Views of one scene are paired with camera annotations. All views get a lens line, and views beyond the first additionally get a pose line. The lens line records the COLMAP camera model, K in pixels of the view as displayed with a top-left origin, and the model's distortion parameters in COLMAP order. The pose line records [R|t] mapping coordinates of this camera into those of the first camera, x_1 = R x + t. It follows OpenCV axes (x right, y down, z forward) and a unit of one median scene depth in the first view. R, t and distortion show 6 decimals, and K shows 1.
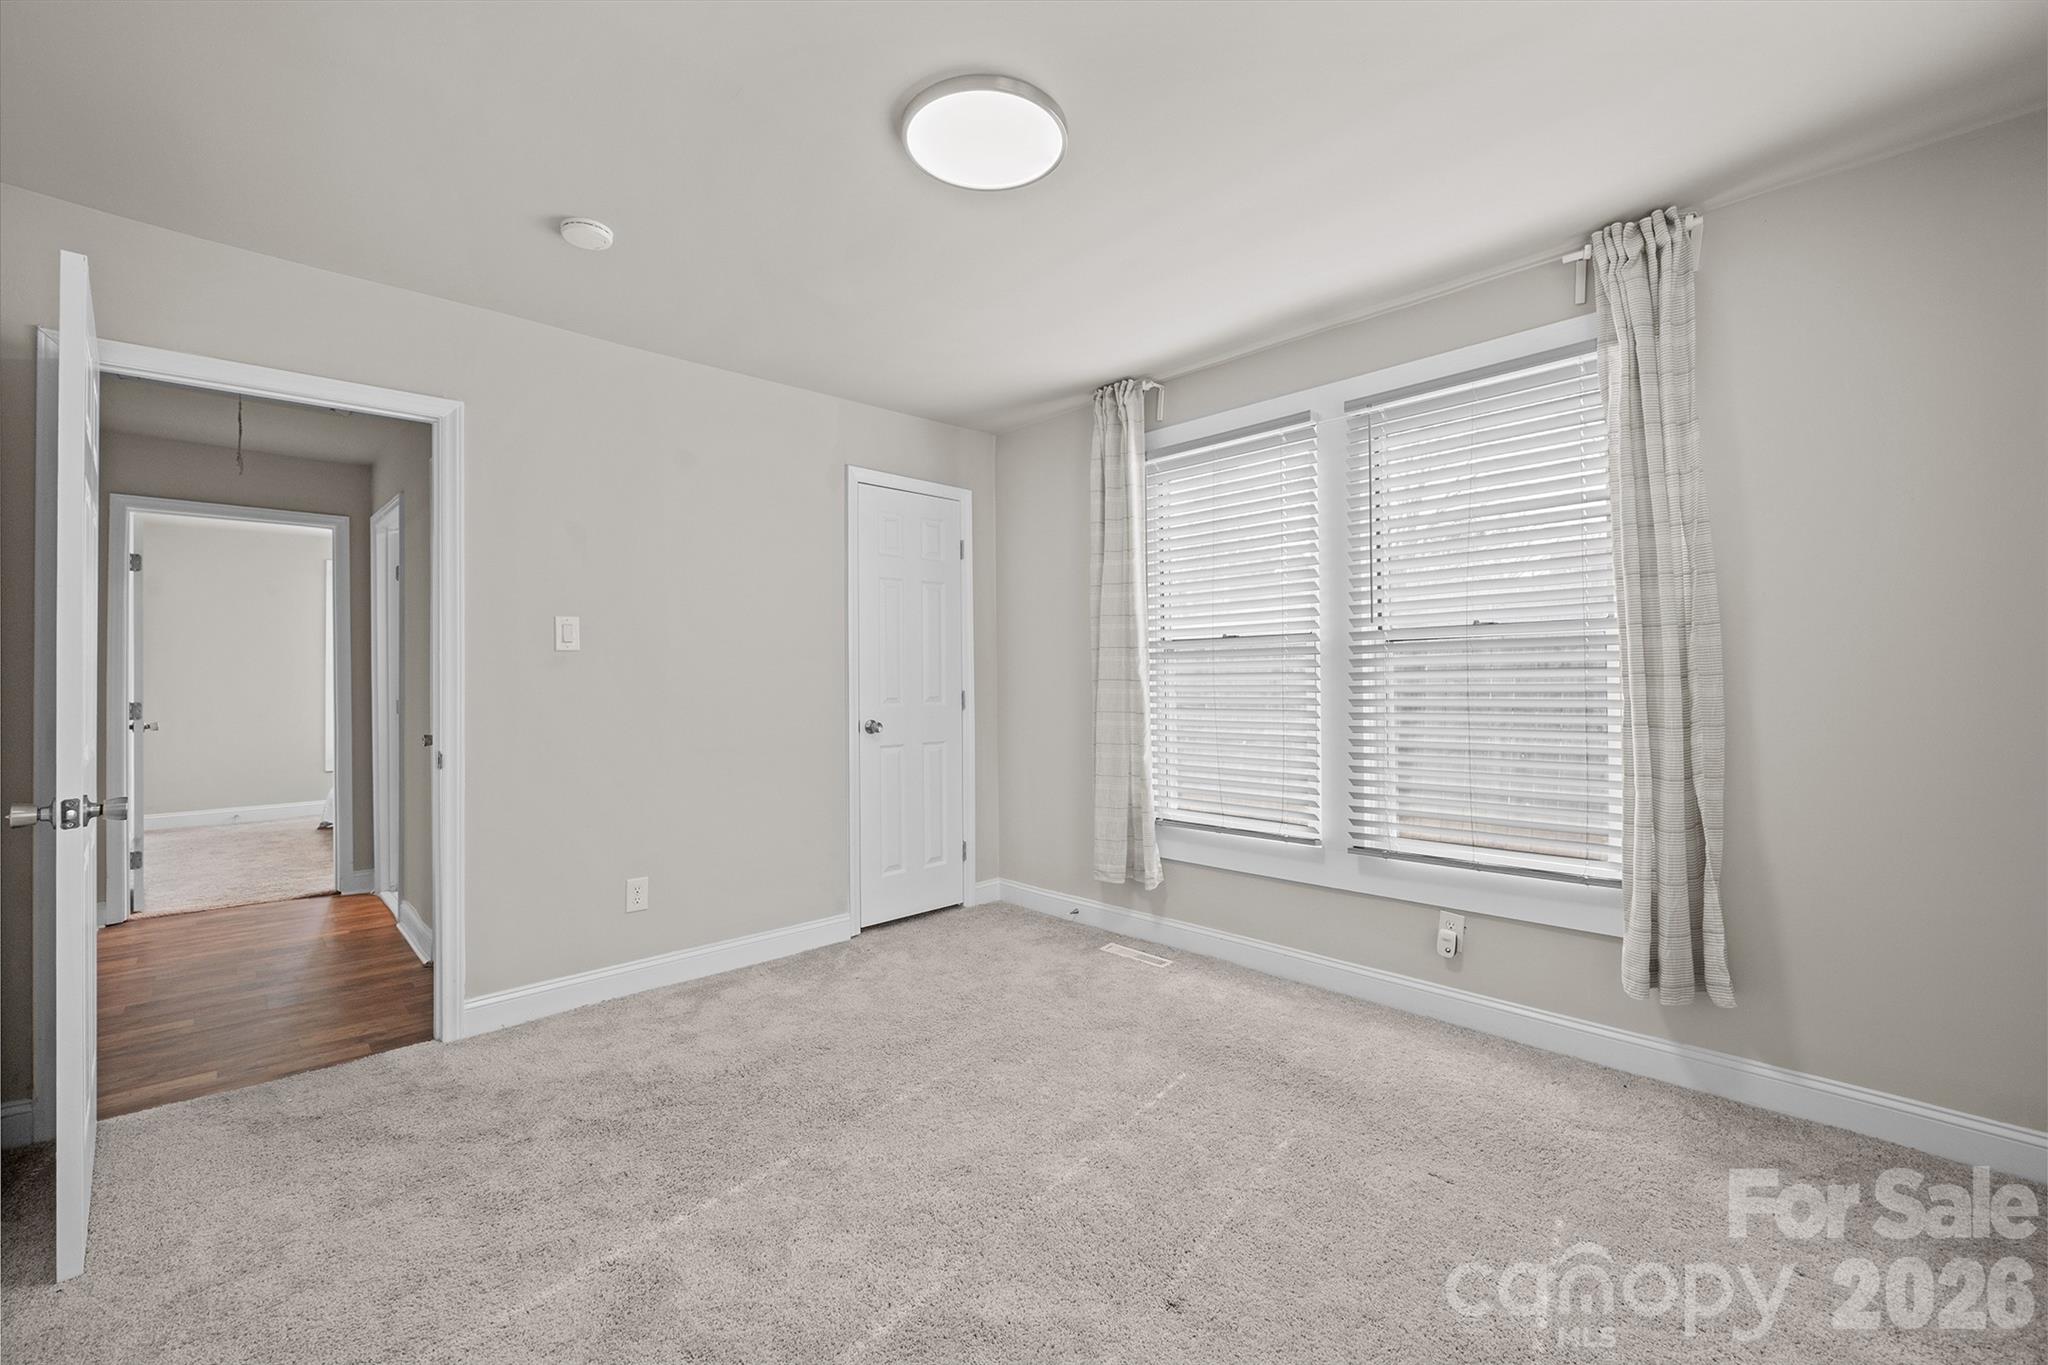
lens RADIAL K [[859.2, 0, 1023.0], [0, 859.2, 661.2], [0, 0, 1]] dist [-0.007726, -0.001044]
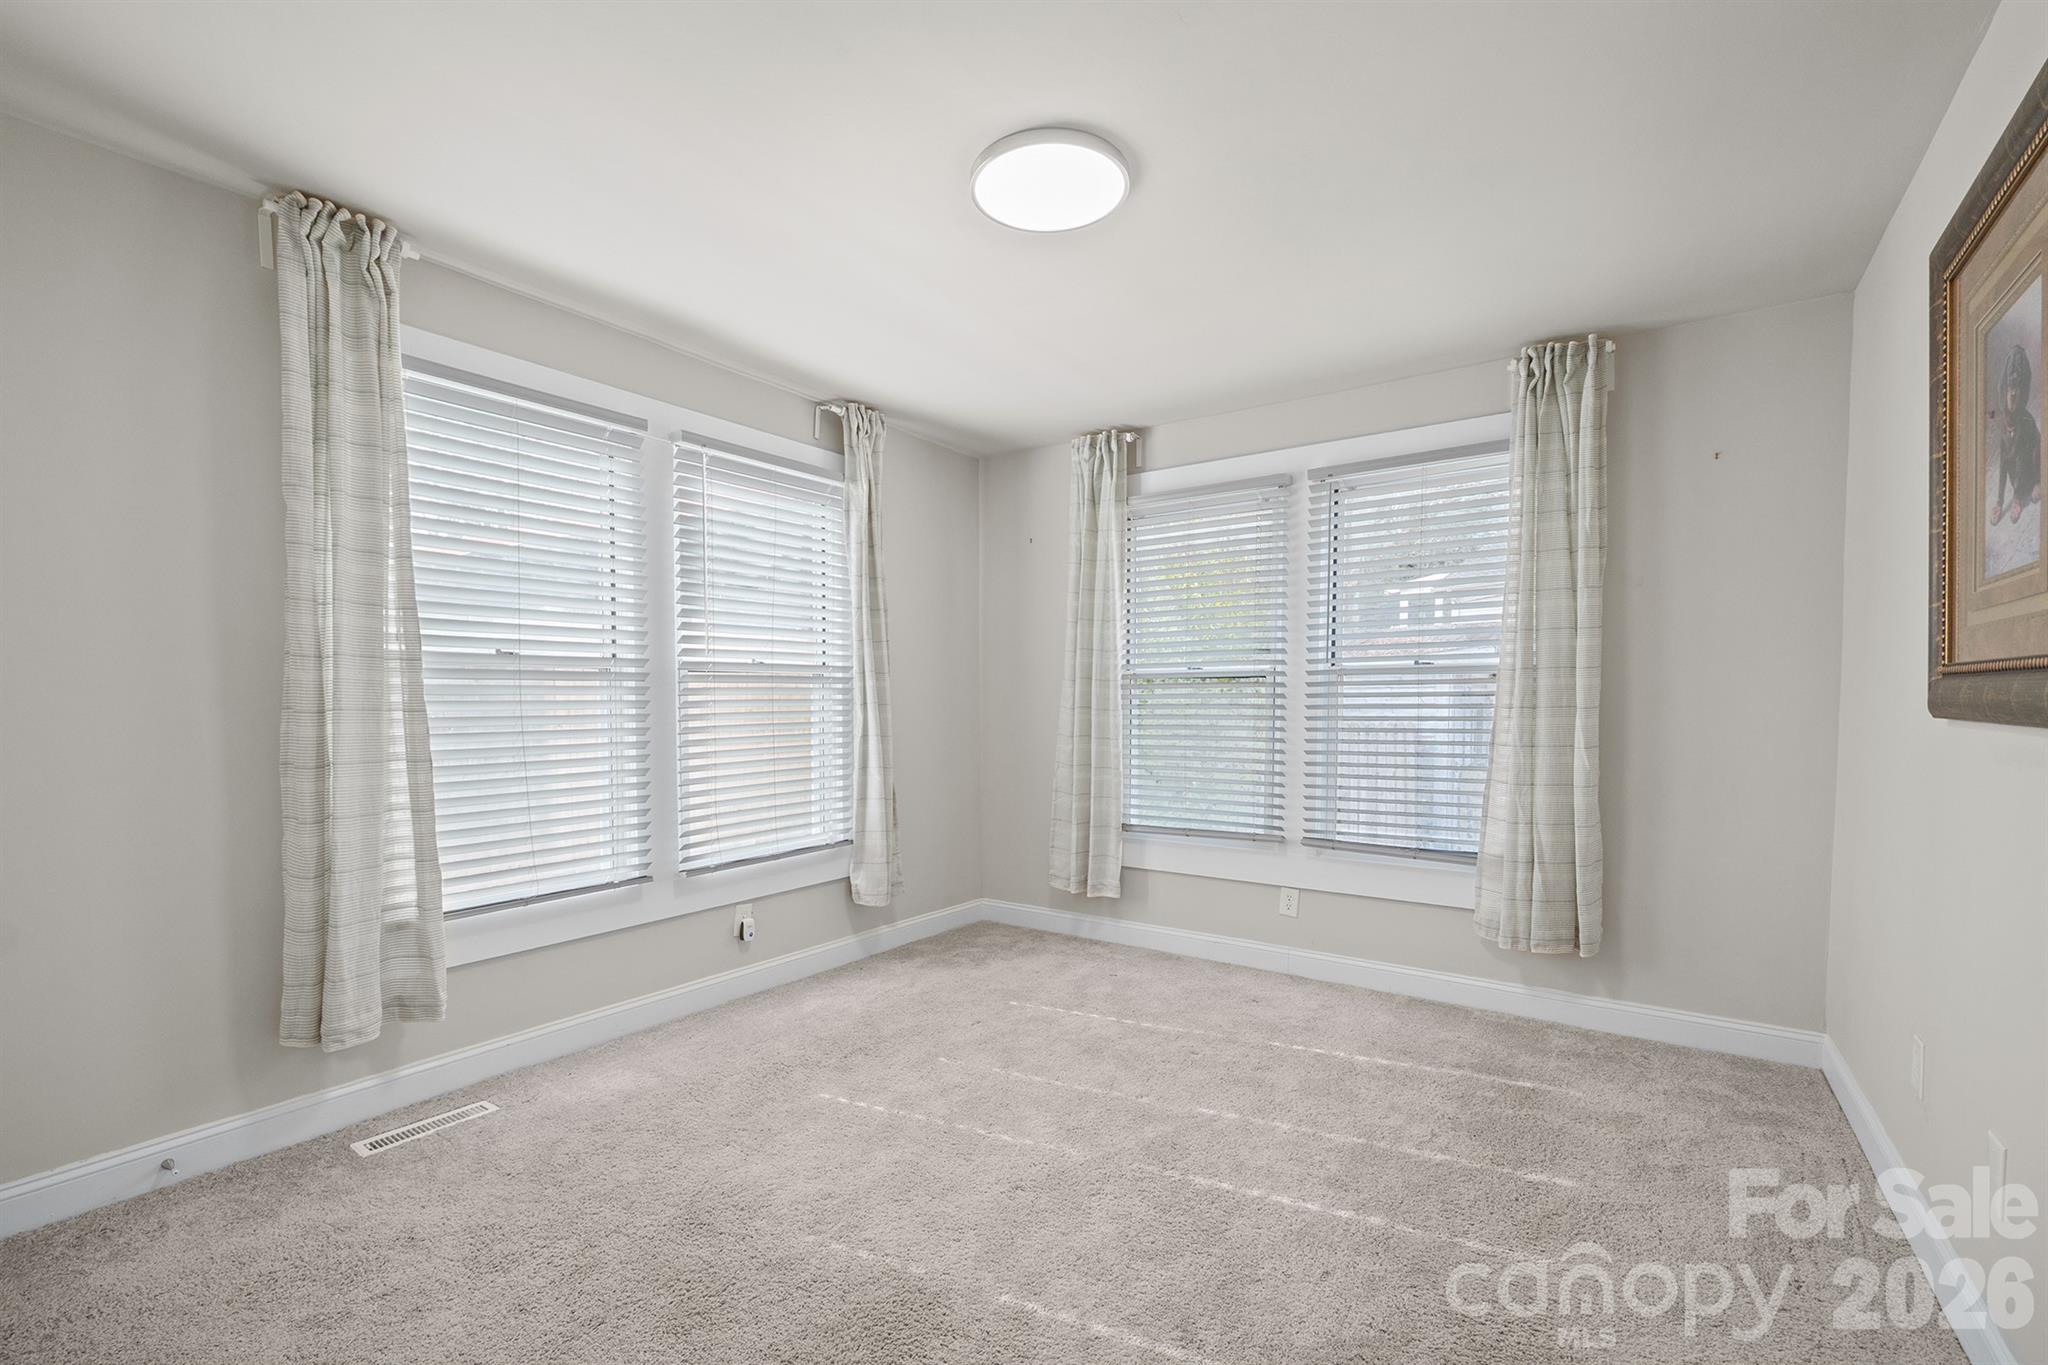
lens RADIAL K [[859.2, 0, 1021.3], [0, 859.2, 698.8], [0, 0, 1]] dist [-0.007726, -0.001044]
pose [[-0.173982, -0.000135, 0.984749, -0.674574], [-0.024153, 0.999700, -0.004130, 0.006314], [-0.984453, -0.024503, -0.173933, 0.768934]]
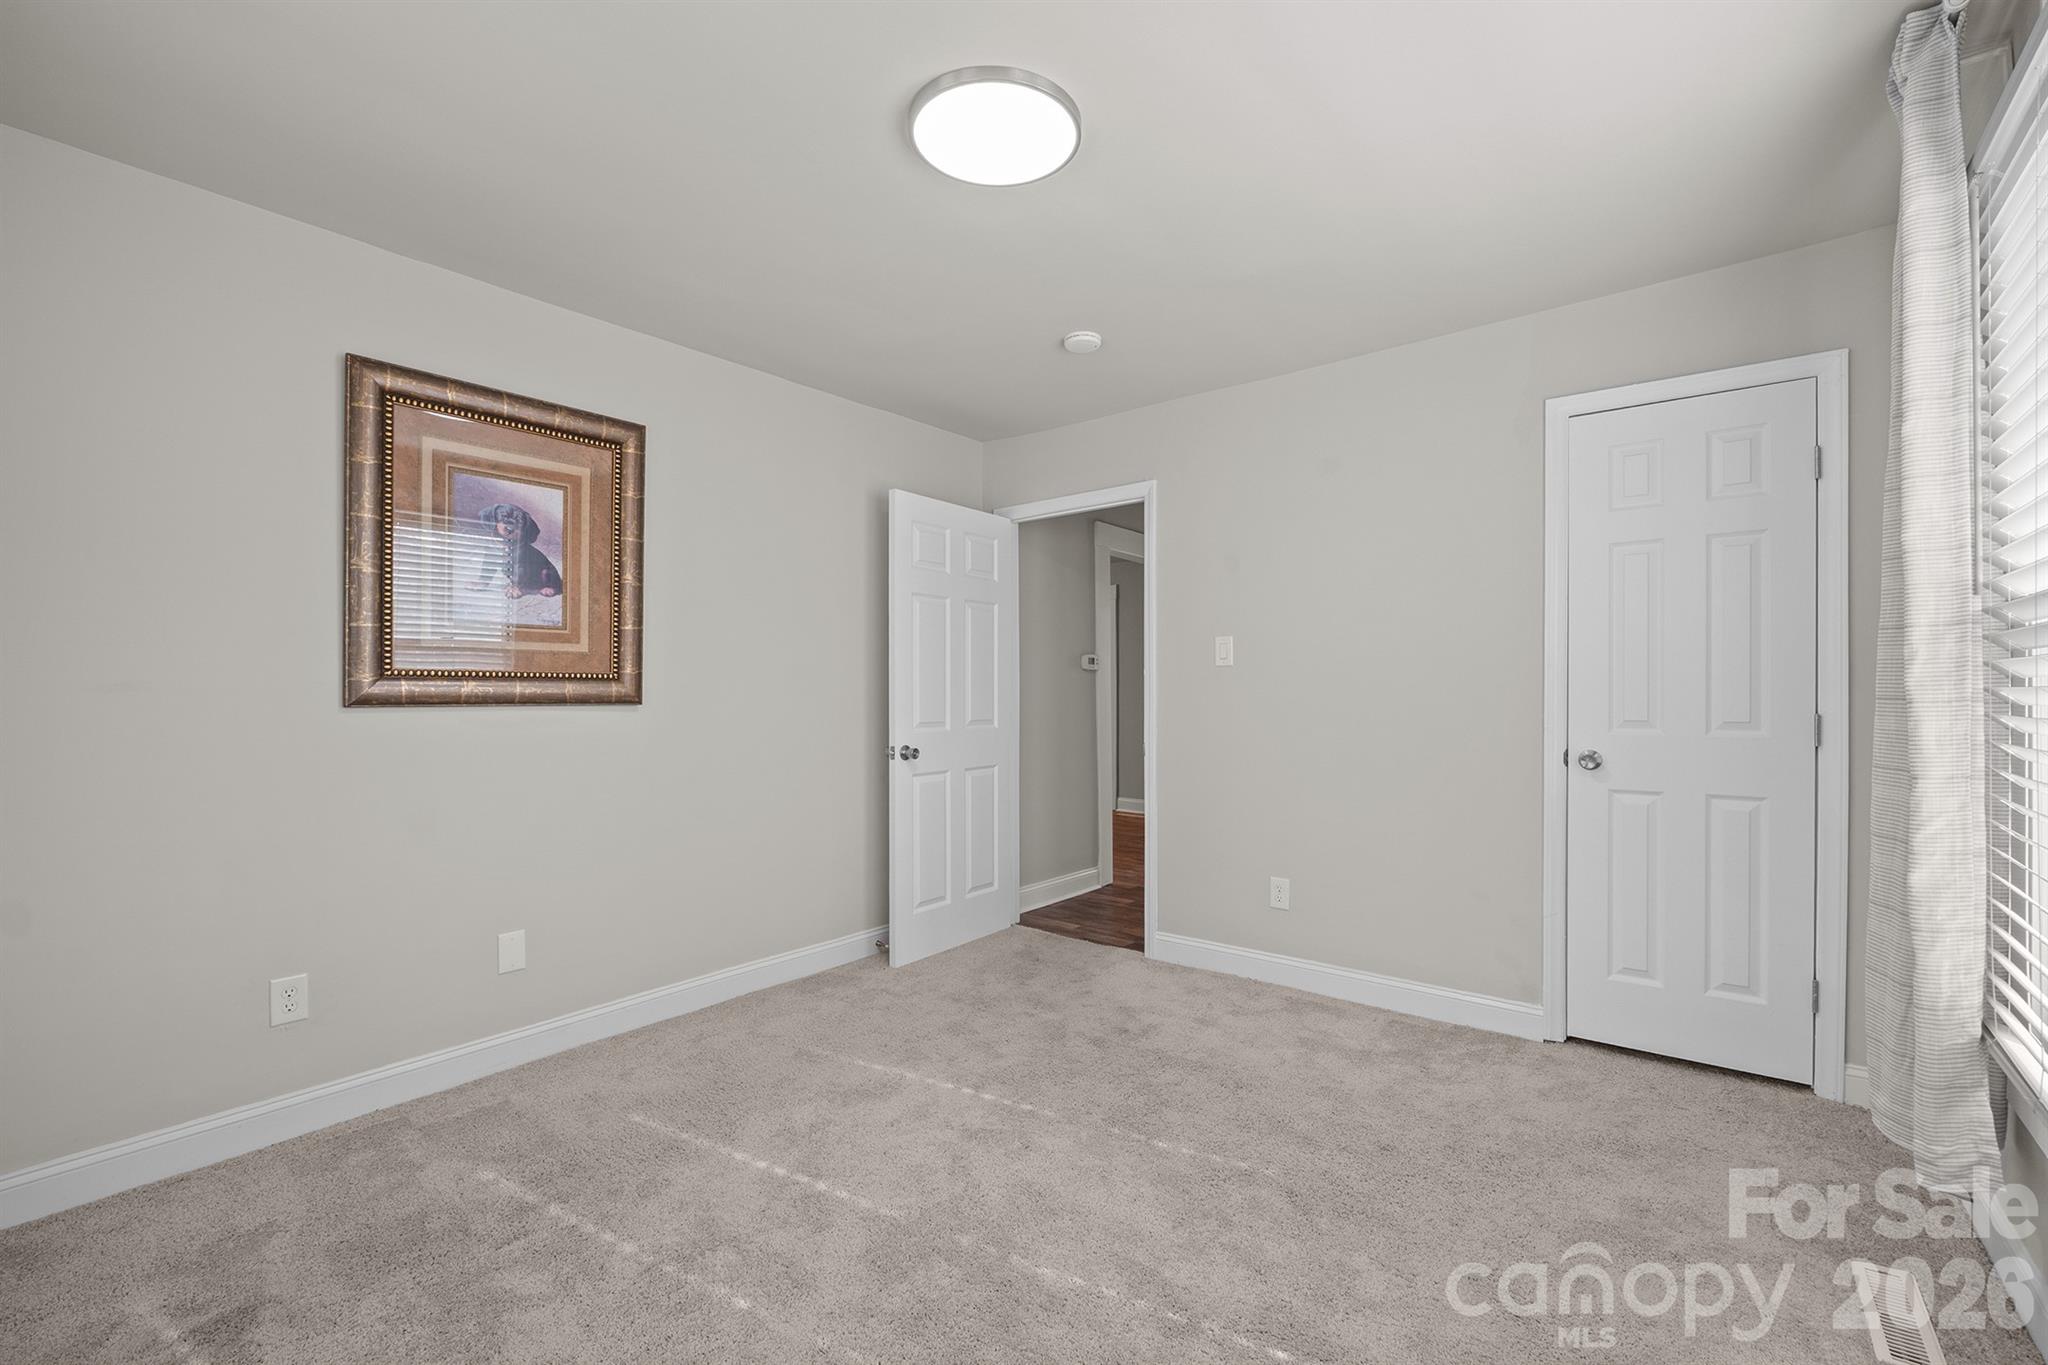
lens RADIAL K [[859.2, 0, 1014.5], [0, 859.2, 692.5], [0, 0, 1]] dist [-0.007726, -0.001044]
pose [[0.125529, 0.008031, -0.992058, 0.587955], [0.019809, 0.999748, 0.010599, 0.005825], [0.991892, -0.020982, 0.125338, 0.570949]]
